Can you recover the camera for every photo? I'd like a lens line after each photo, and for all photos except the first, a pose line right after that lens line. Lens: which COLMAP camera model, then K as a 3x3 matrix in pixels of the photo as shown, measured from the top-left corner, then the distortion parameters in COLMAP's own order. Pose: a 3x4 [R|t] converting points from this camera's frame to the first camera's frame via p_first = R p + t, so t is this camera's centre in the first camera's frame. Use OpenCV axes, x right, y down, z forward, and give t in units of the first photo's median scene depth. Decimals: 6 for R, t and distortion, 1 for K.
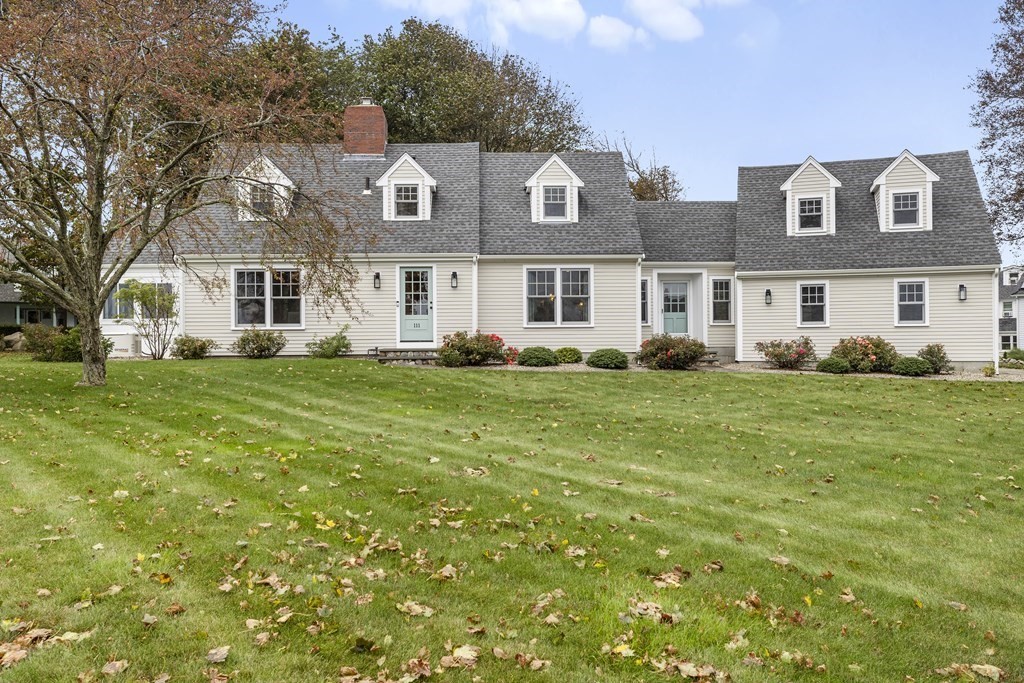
lens RADIAL K [[797.4, 0, 511.0], [0, 797.4, 339.6], [0, 0, 1]] dist [0.003879, 0.004827]
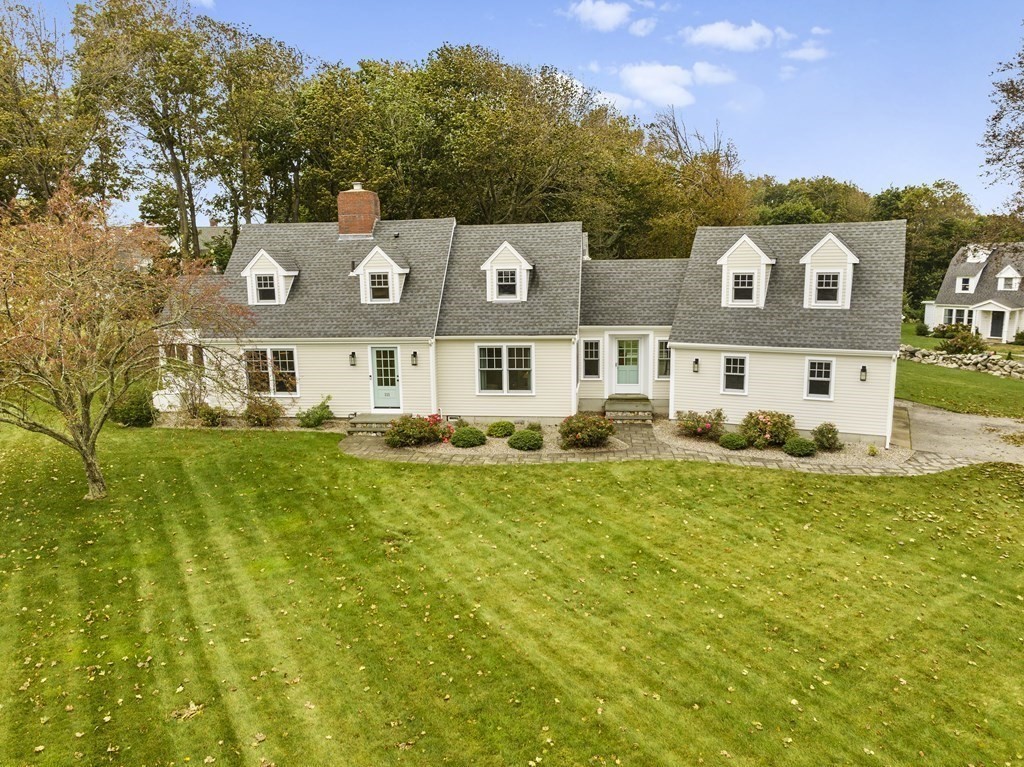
lens RADIAL K [[727.5, 0, 513.5], [0, 727.5, 387.1], [0, 0, 1]] dist [-0.040133, 0.005693]
pose [[0.987776, 0.017701, -0.154874, 0.235958], [0.009182, 0.985200, 0.171165, -0.209735], [0.155611, -0.170495, 0.972994, -0.045095]]
